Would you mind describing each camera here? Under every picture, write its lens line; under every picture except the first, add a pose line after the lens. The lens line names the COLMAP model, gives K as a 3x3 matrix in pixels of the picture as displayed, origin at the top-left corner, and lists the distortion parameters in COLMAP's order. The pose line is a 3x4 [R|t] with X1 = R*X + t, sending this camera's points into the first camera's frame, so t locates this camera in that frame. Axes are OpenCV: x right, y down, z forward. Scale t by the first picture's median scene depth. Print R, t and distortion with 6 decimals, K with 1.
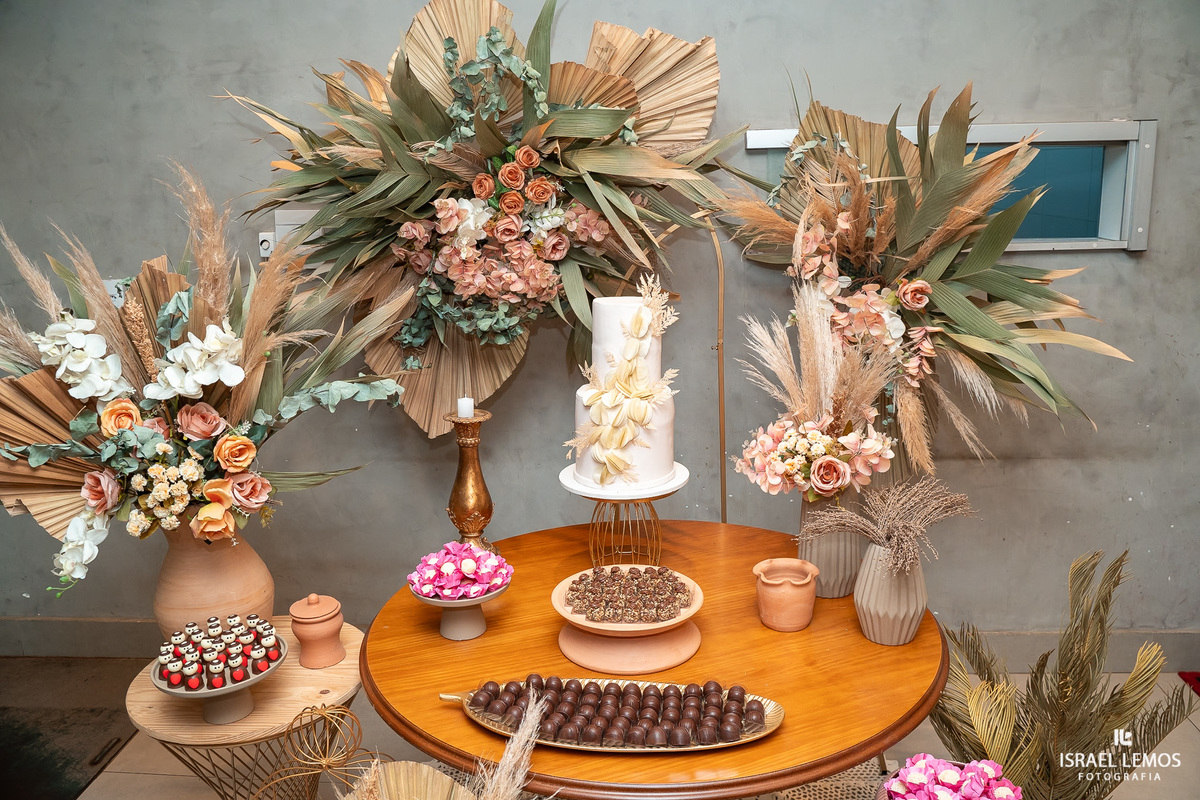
lens RADIAL K [[968.8, 0, 602.5], [0, 968.8, 398.1], [0, 0, 1]] dist [-0.100168, 0.068785]
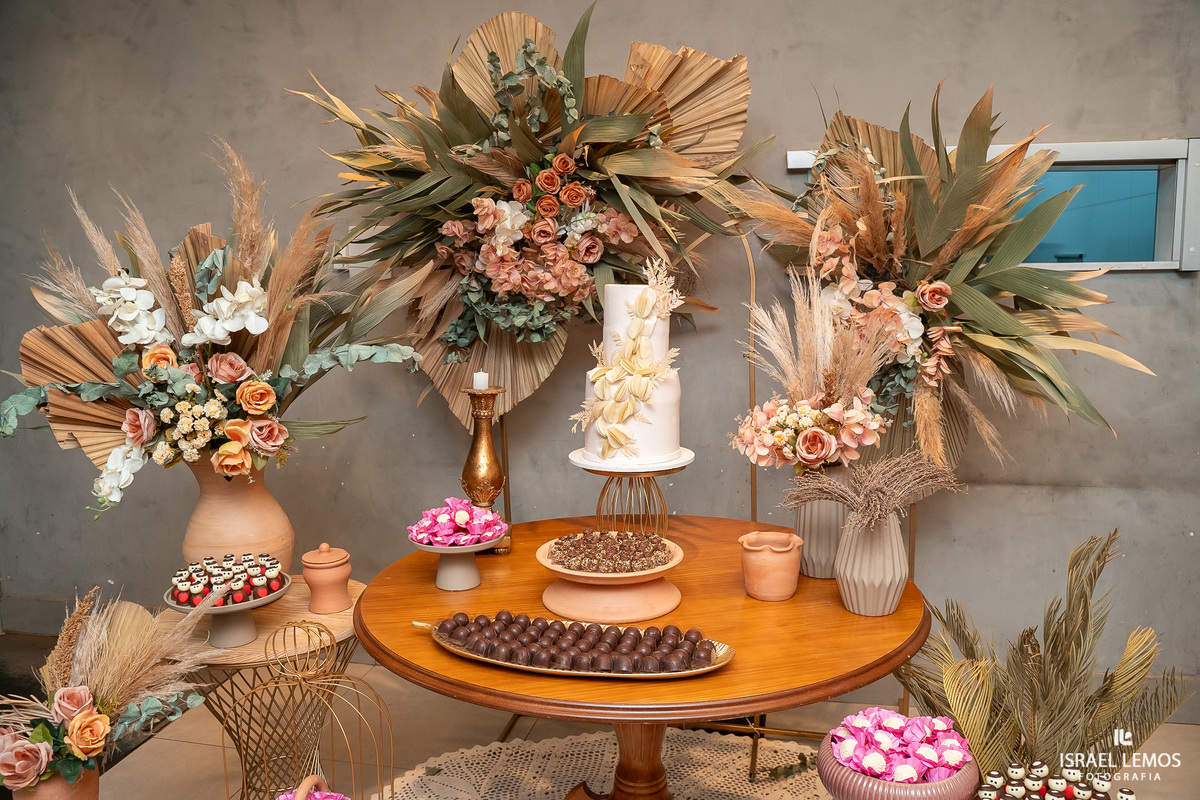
lens RADIAL K [[968.8, 0, 603.4], [0, 968.8, 399.2], [0, 0, 1]] dist [-0.100168, 0.068785]
pose [[0.991270, 0.032505, -0.127778, 0.116049], [-0.043616, 0.995414, -0.085142, 0.103034], [0.124424, 0.089972, 0.988142, -0.028353]]
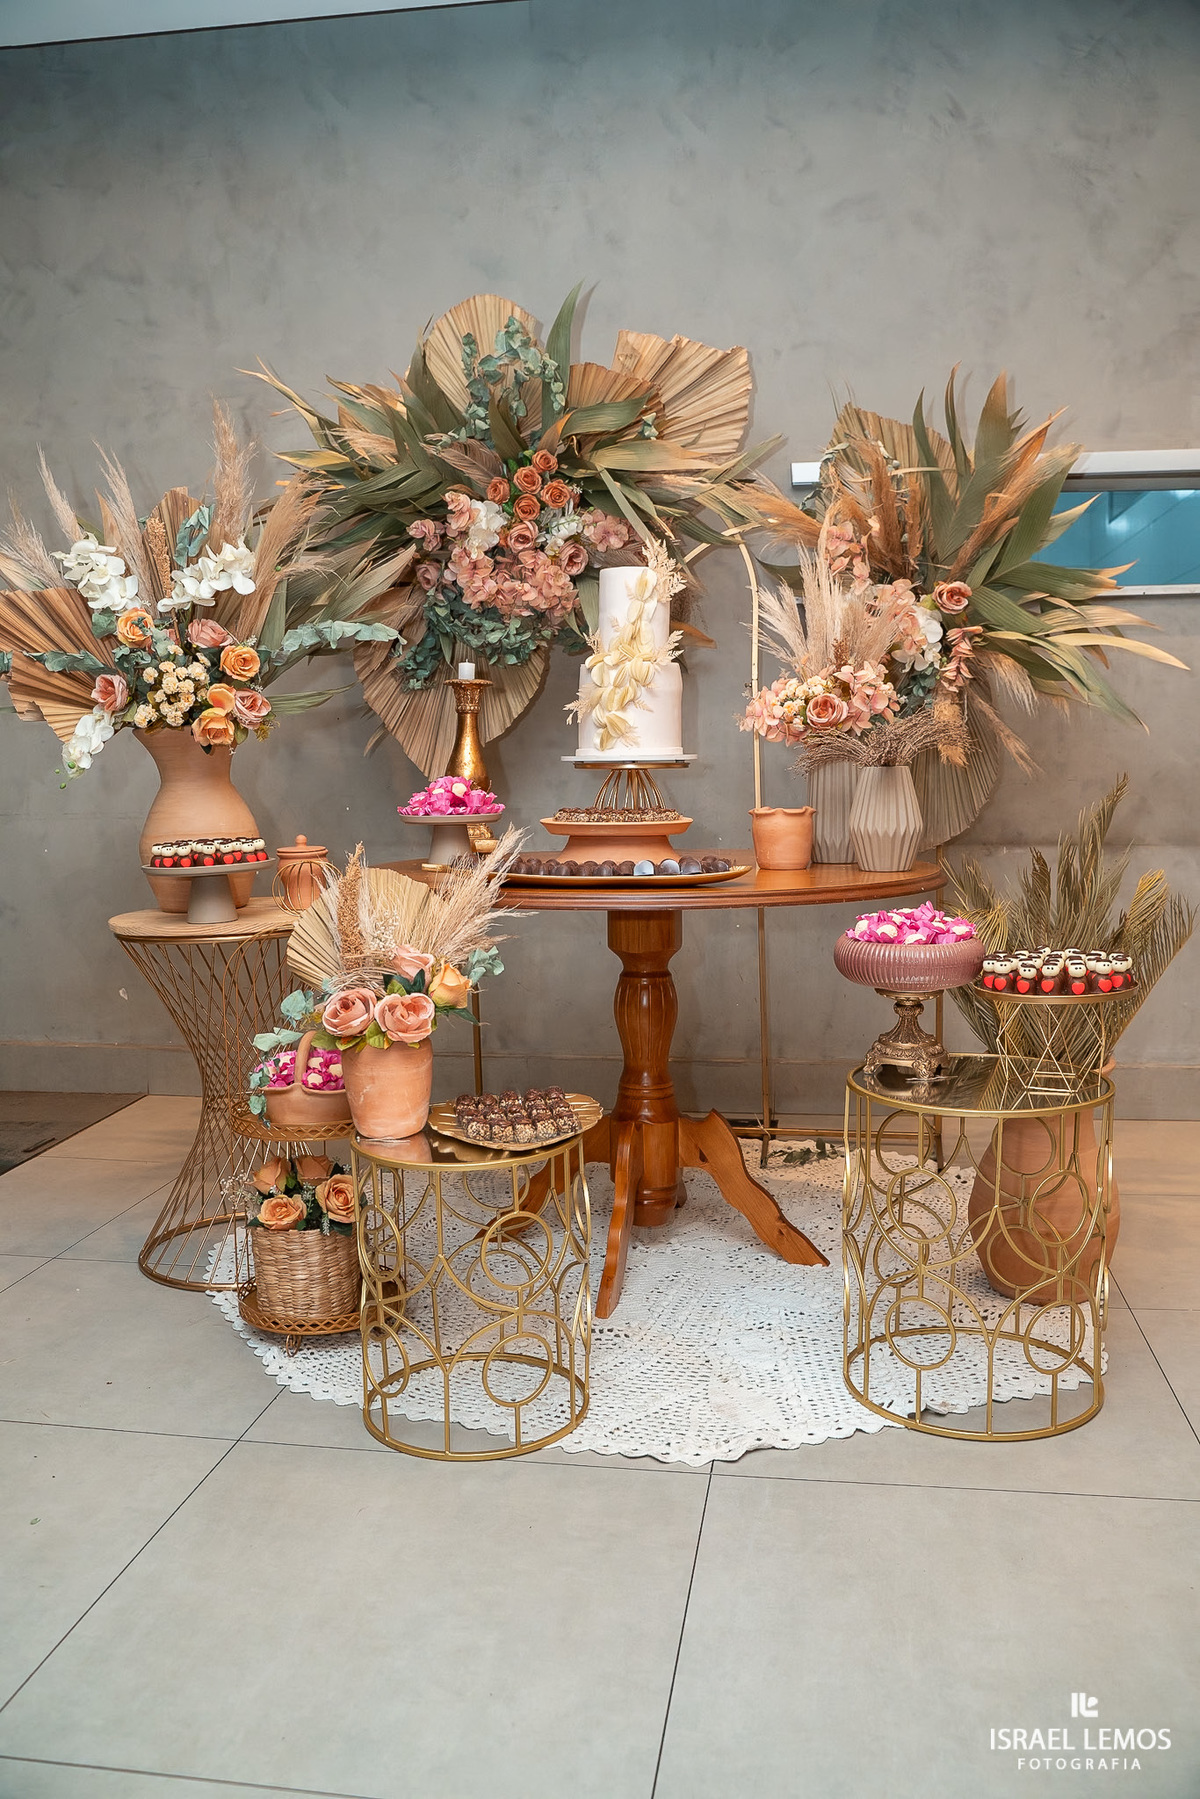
lens RADIAL K [[1452.4, 0, 602.3], [0, 1452.4, 893.8], [0, 0, 1]] dist [-0.100168, 0.068785]
pose [[0.997227, 0.022645, -0.070885, 0.094483], [-0.031910, 0.990678, -0.132437, 0.380091], [0.067225, 0.134332, 0.988653, -0.369246]]
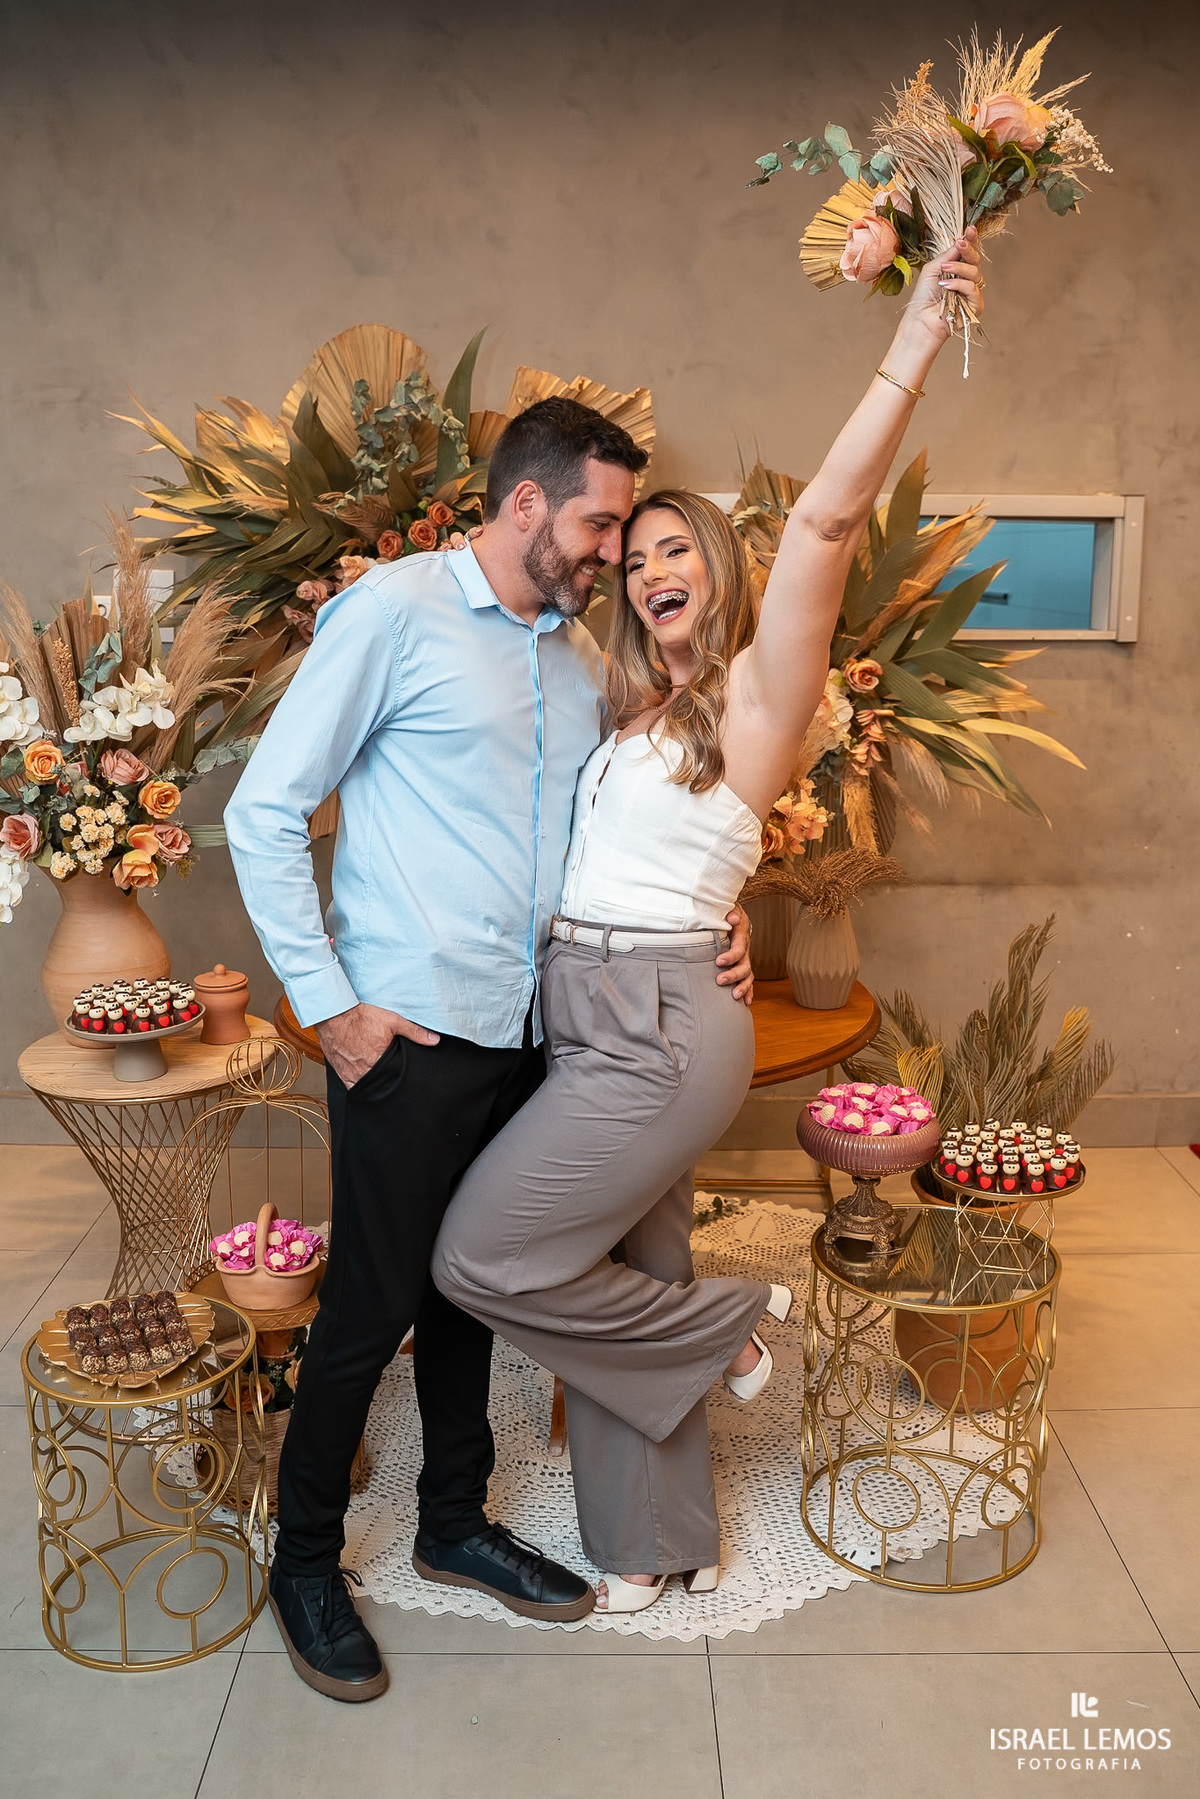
lens RADIAL K [[1584.9, 0, 600.4], [0, 1584.9, 854.9], [0, 0, 1]] dist [-0.082709, 0.033273]
pose [[0.995445, 0.015424, 0.094085, -0.066340], [-0.011178, 0.998903, -0.045483, 0.137904], [-0.094683, 0.044224, 0.994525, -0.483397]]
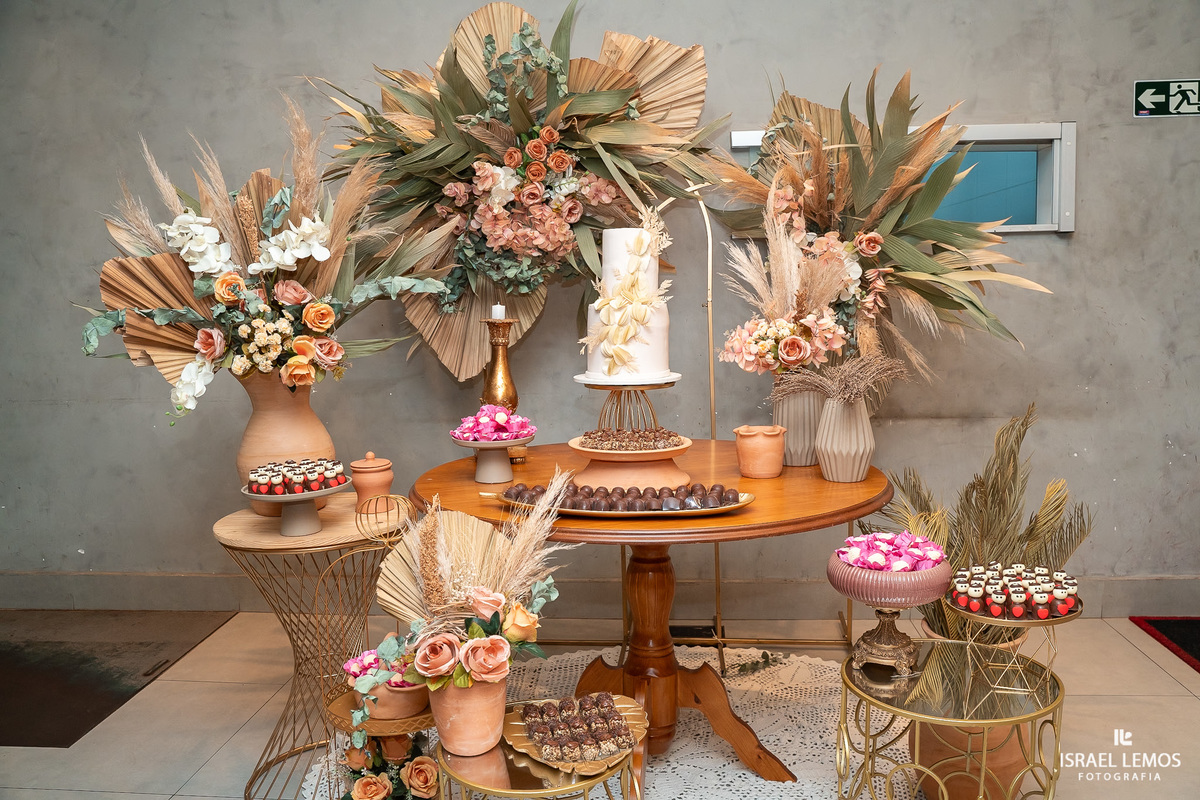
lens RADIAL K [[982.1, 0, 603.0], [0, 982.1, 398.0], [0, 0, 1]] dist [-0.094945, 0.062349]
pose [[0.999965, 0.008363, -0.001022, -0.006346], [-0.008425, 0.993108, -0.116897, 0.235154], [0.000037, 0.116901, 0.993144, -0.197277]]
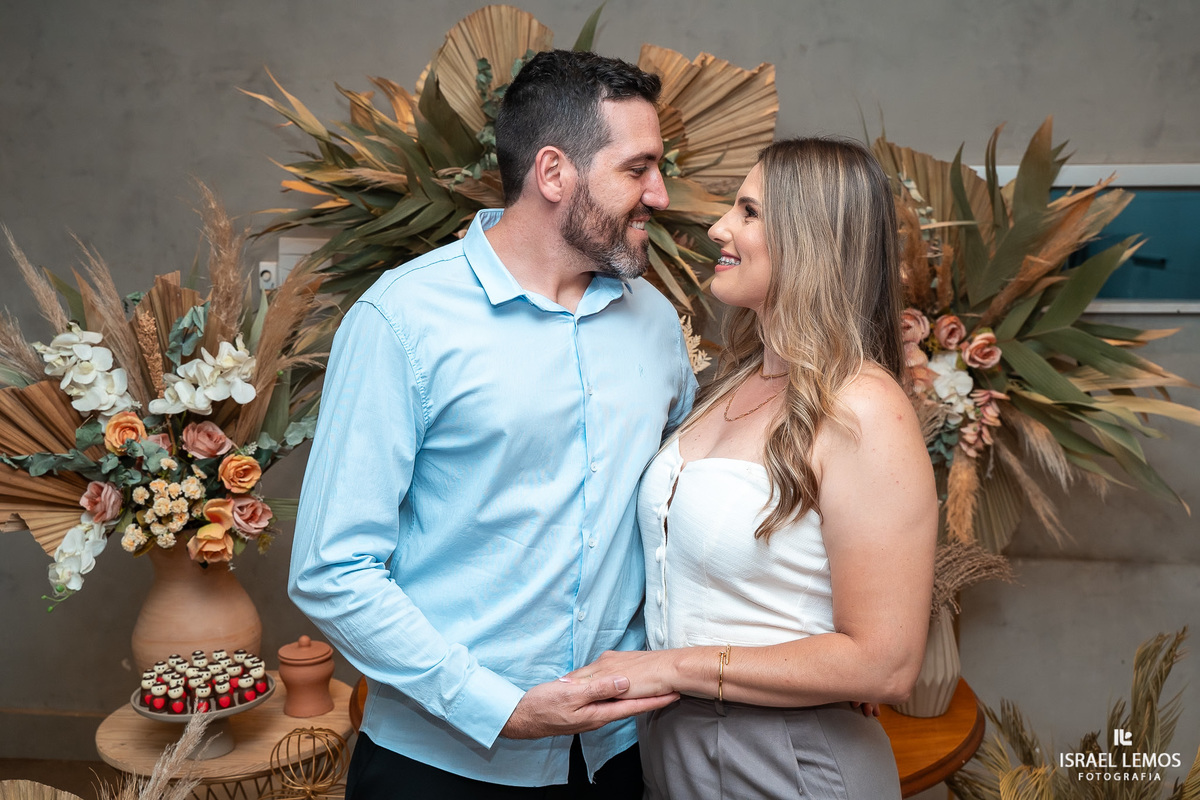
lens RADIAL K [[1332.5, 0, 602.4], [0, 1332.5, 399.9], [0, 0, 1]] dist [0.022587, 0.000000]
pose [[0.997127, 0.041806, -0.063165, 0.051736], [-0.047525, 0.994631, -0.091923, 0.068430], [0.058983, 0.094661, 0.993761, -0.256596]]
